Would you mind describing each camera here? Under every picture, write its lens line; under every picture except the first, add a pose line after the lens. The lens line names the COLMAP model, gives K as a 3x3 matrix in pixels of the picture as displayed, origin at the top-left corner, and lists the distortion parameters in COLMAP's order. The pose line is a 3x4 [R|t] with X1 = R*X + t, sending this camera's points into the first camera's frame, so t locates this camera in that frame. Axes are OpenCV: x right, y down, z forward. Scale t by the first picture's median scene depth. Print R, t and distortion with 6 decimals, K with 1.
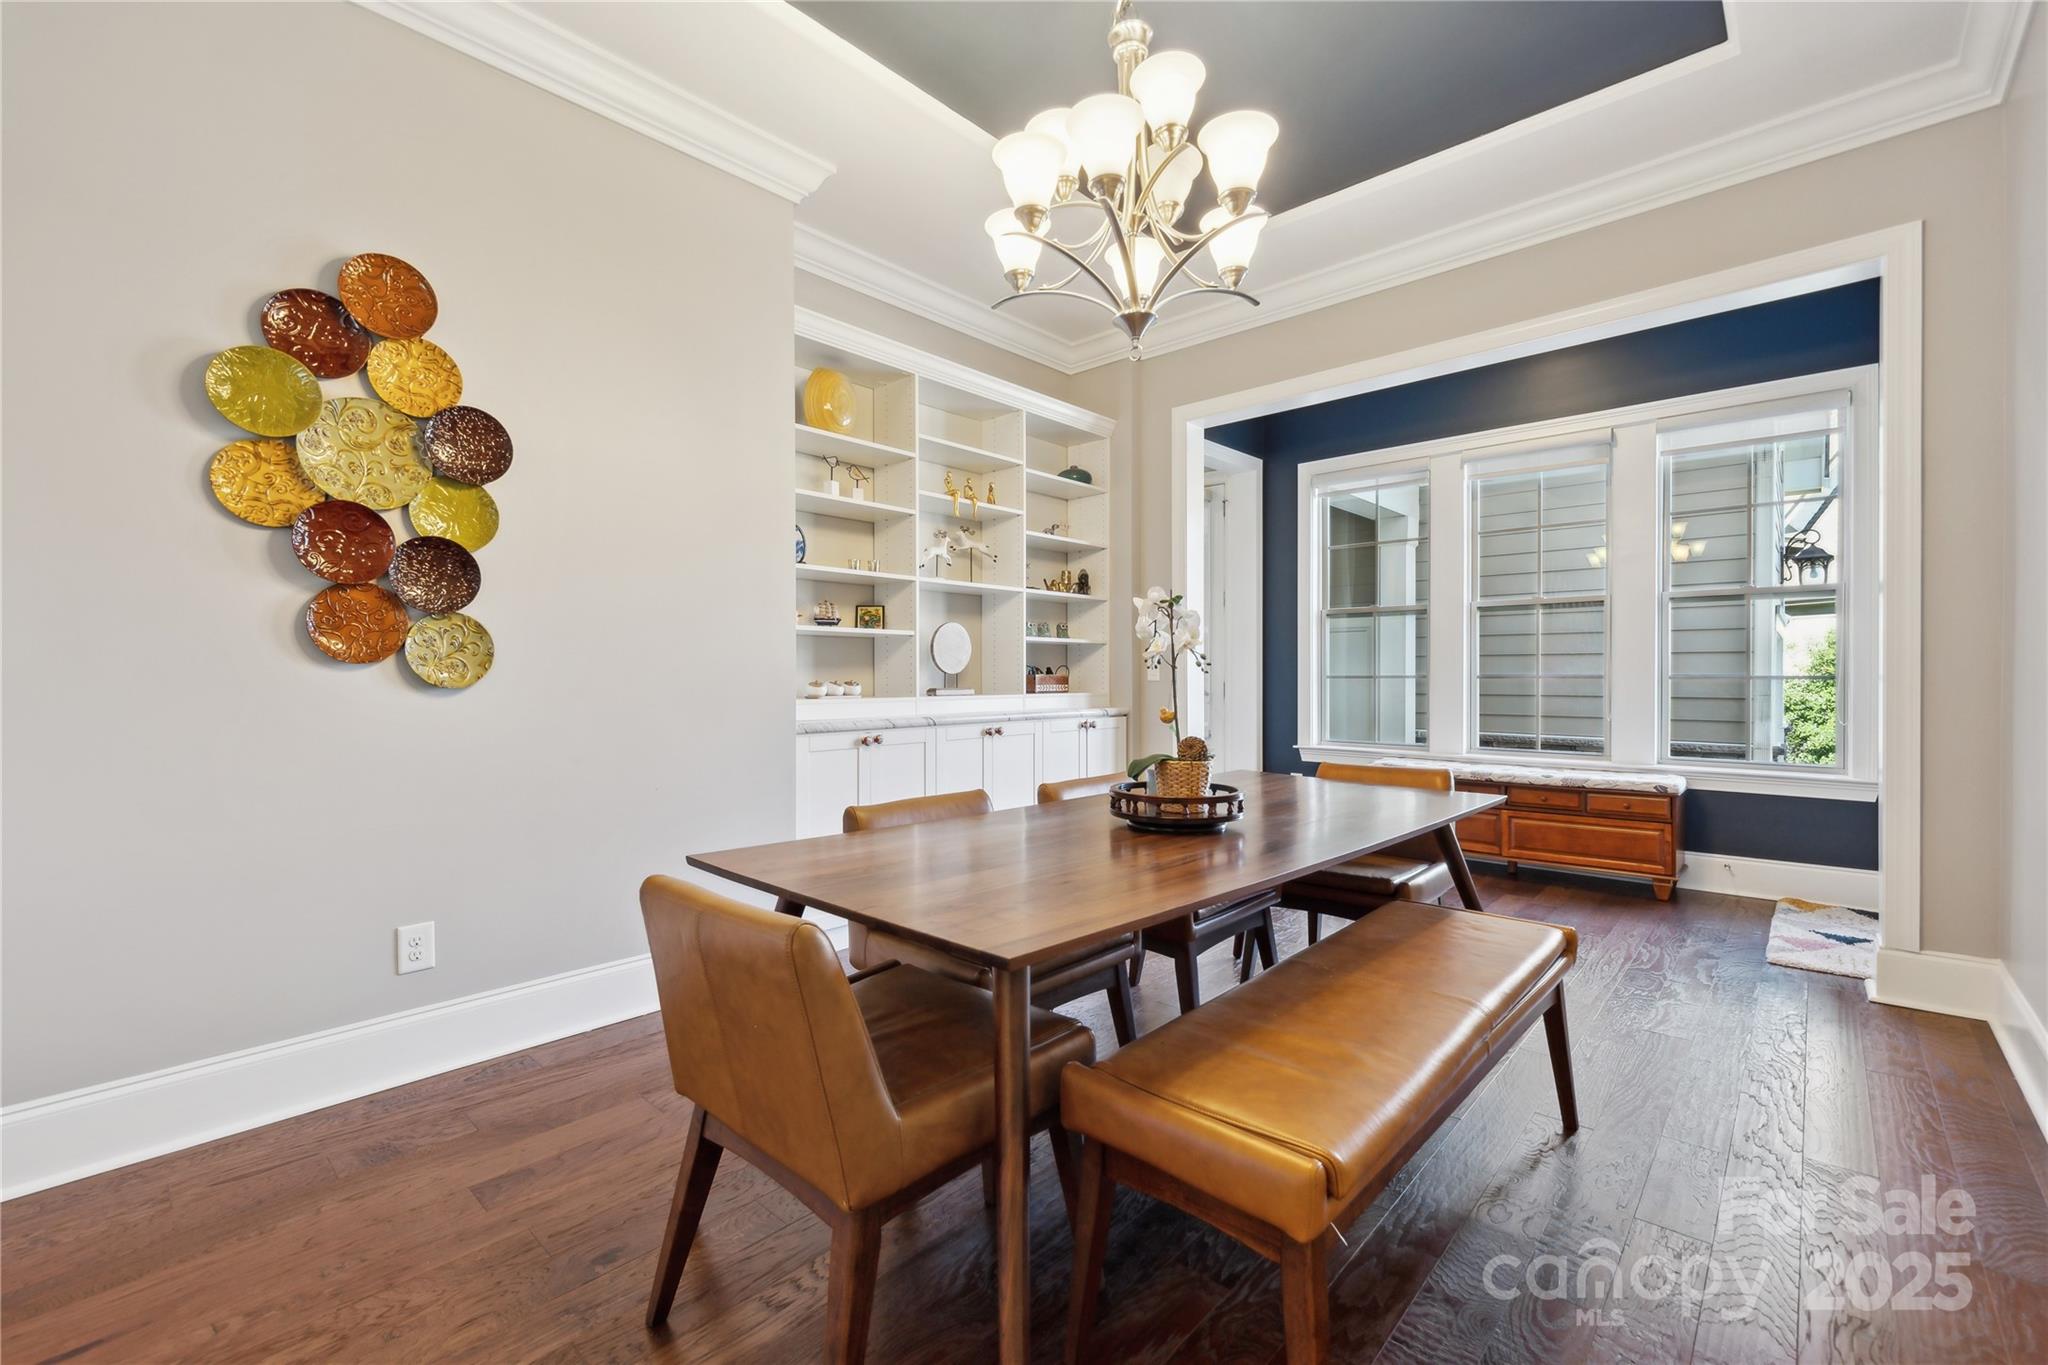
lens RADIAL K [[853.1, 0, 1030.5], [0, 853.1, 678.7], [0, 0, 1]] dist [-0.002029, -0.000419]
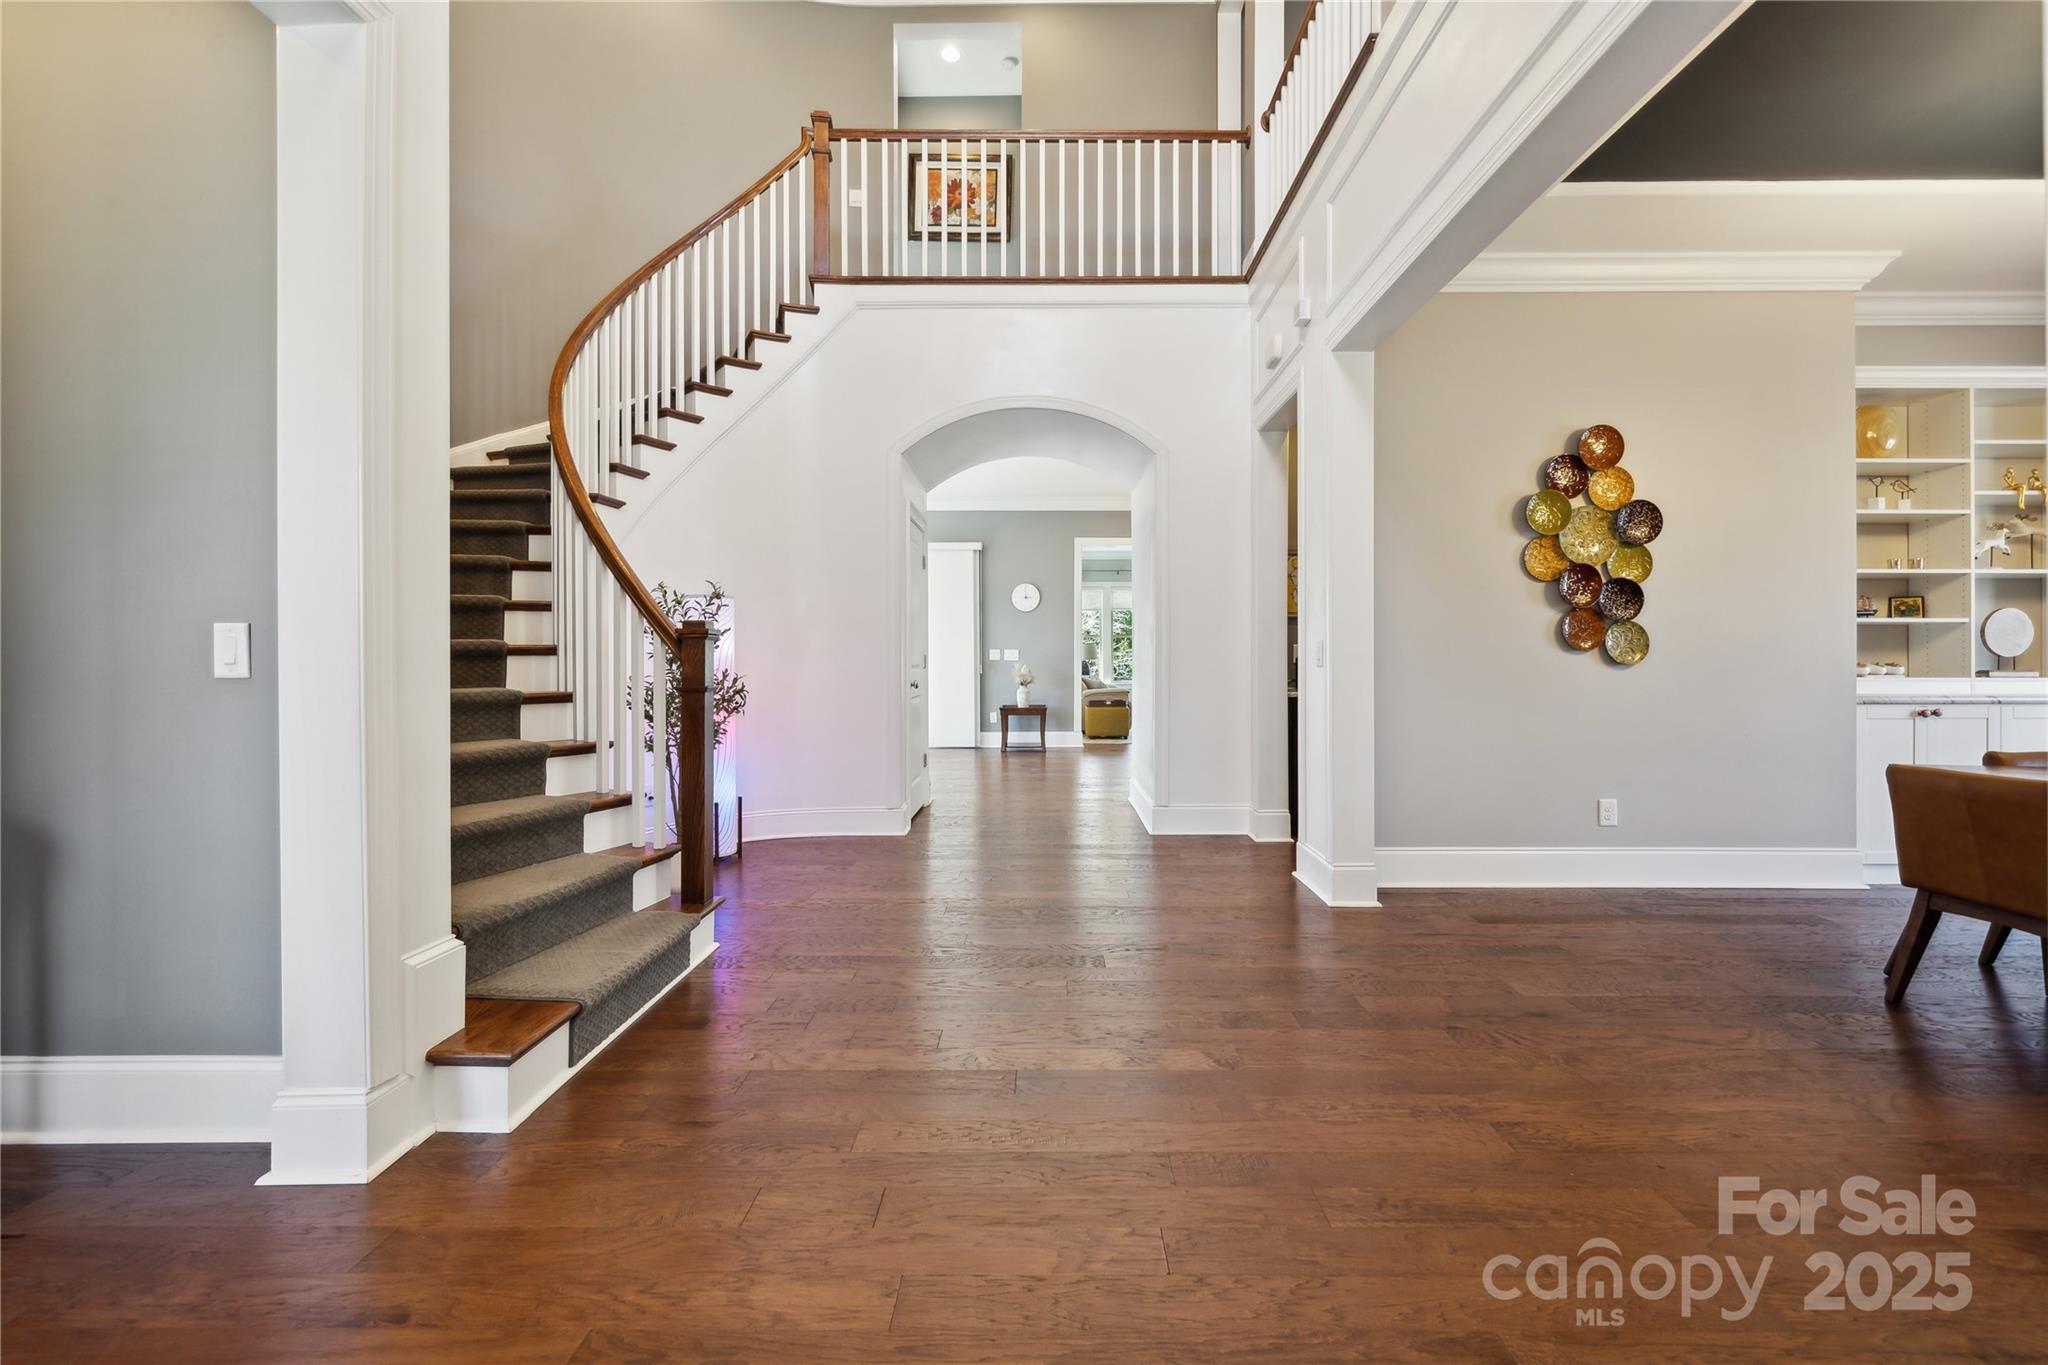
lens RADIAL K [[853.1, 0, 1007.9], [0, 853.1, 657.6], [0, 0, 1]] dist [-0.002029, -0.000419]
pose [[0.667020, -0.002310, -0.745036, -0.168337], [-0.004648, 0.999963, -0.007262, 0.010549], [0.745025, 0.008307, 0.666985, -0.775226]]
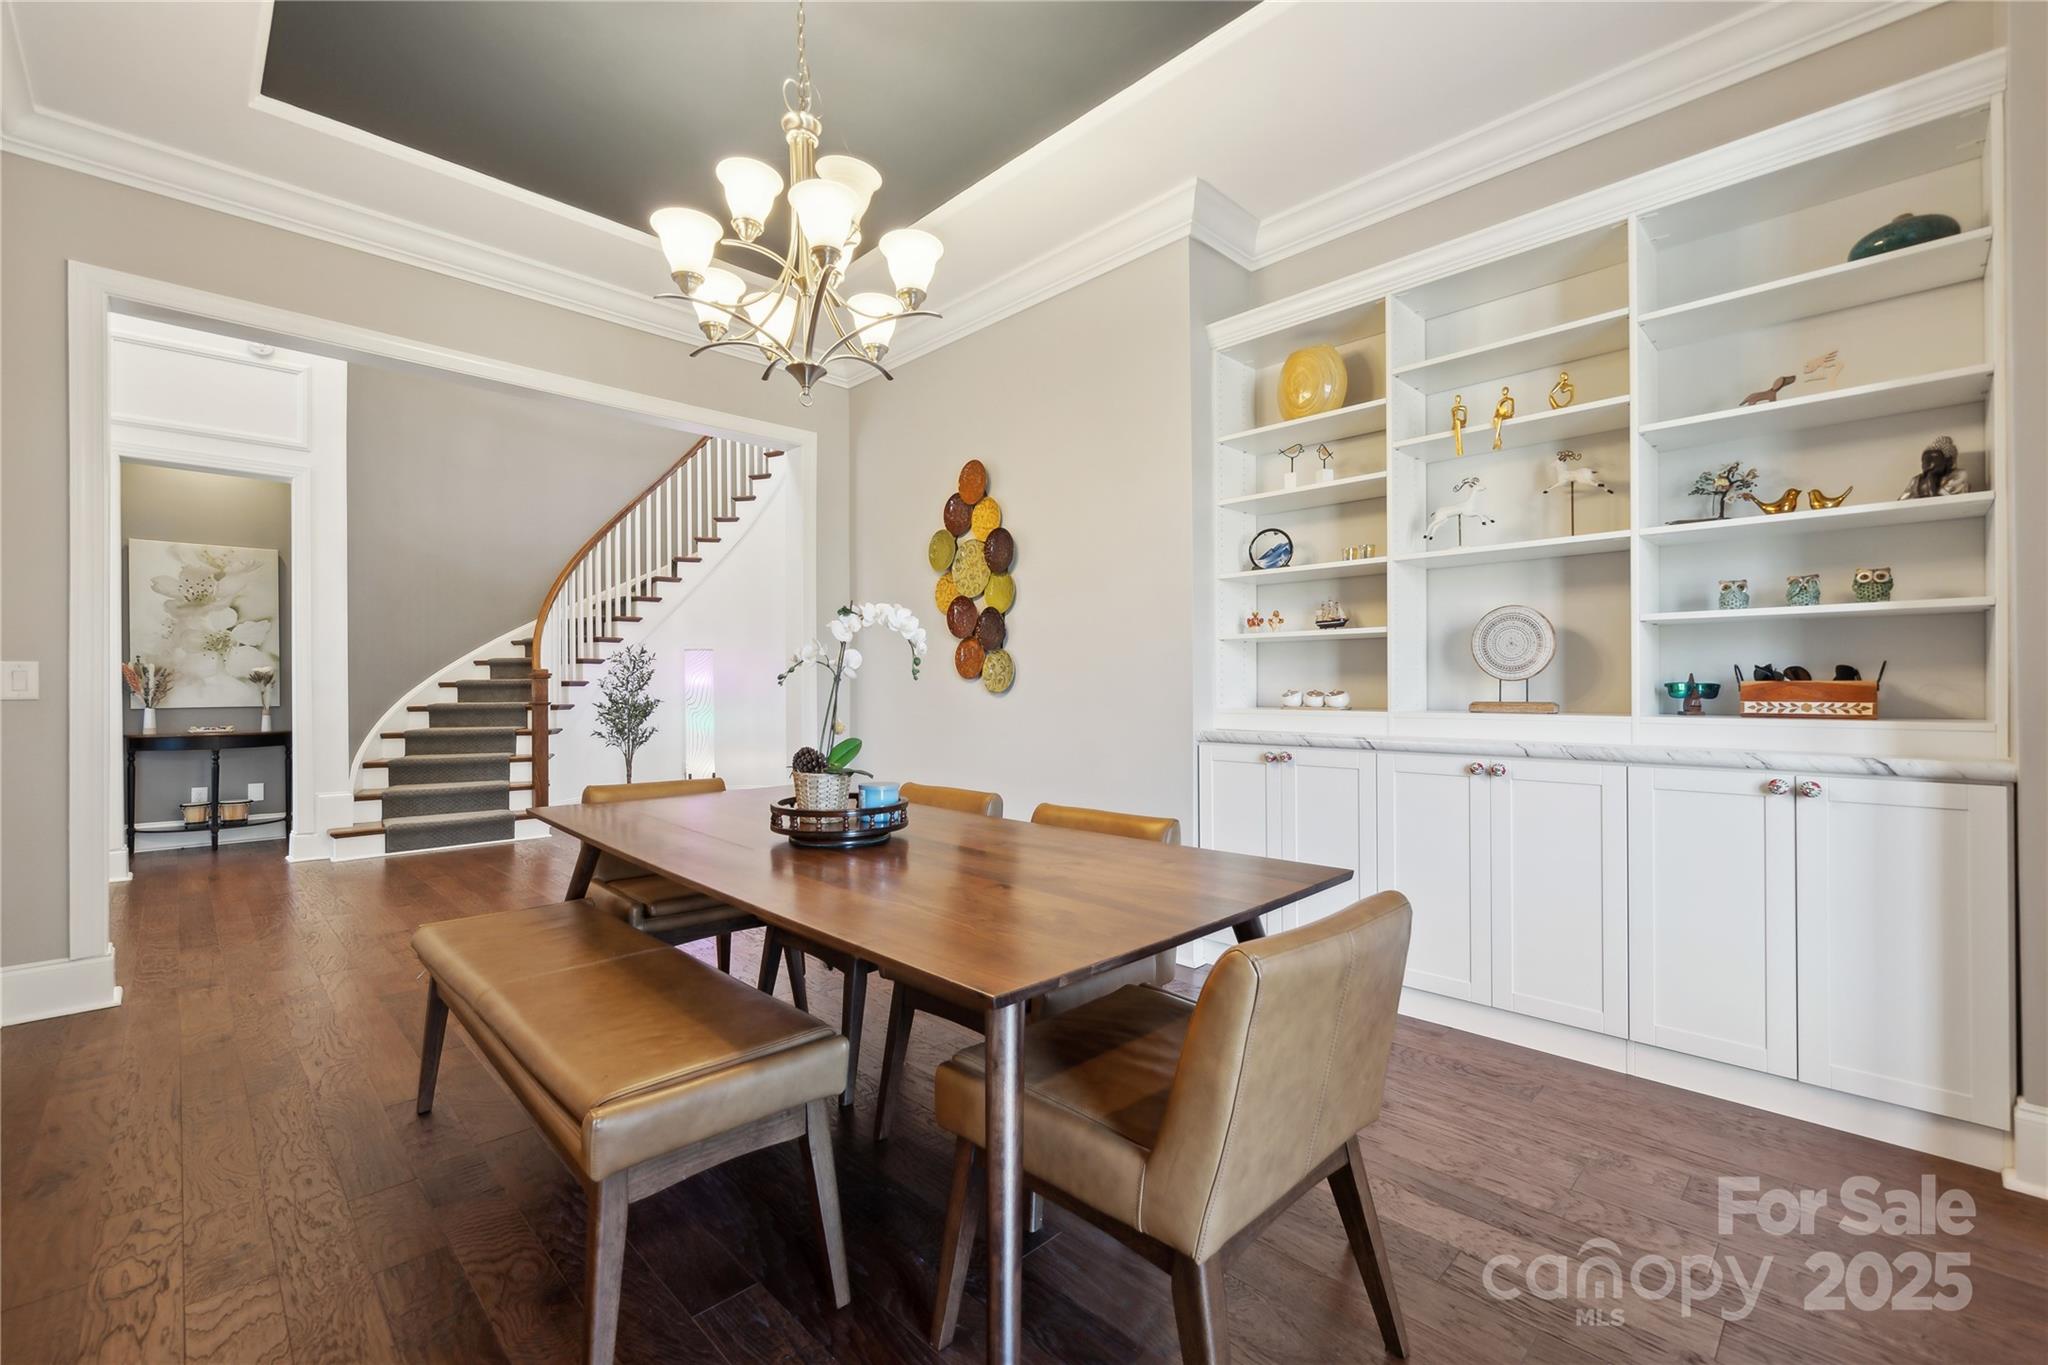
lens RADIAL K [[853.1, 0, 1035.9], [0, 853.1, 684.1], [0, 0, 1]] dist [-0.002029, -0.000419]
pose [[-0.037250, 0.002034, -0.999304, 0.752448], [0.001497, 0.999997, 0.001979, -0.006925], [0.999305, -0.001422, -0.037252, 0.817367]]
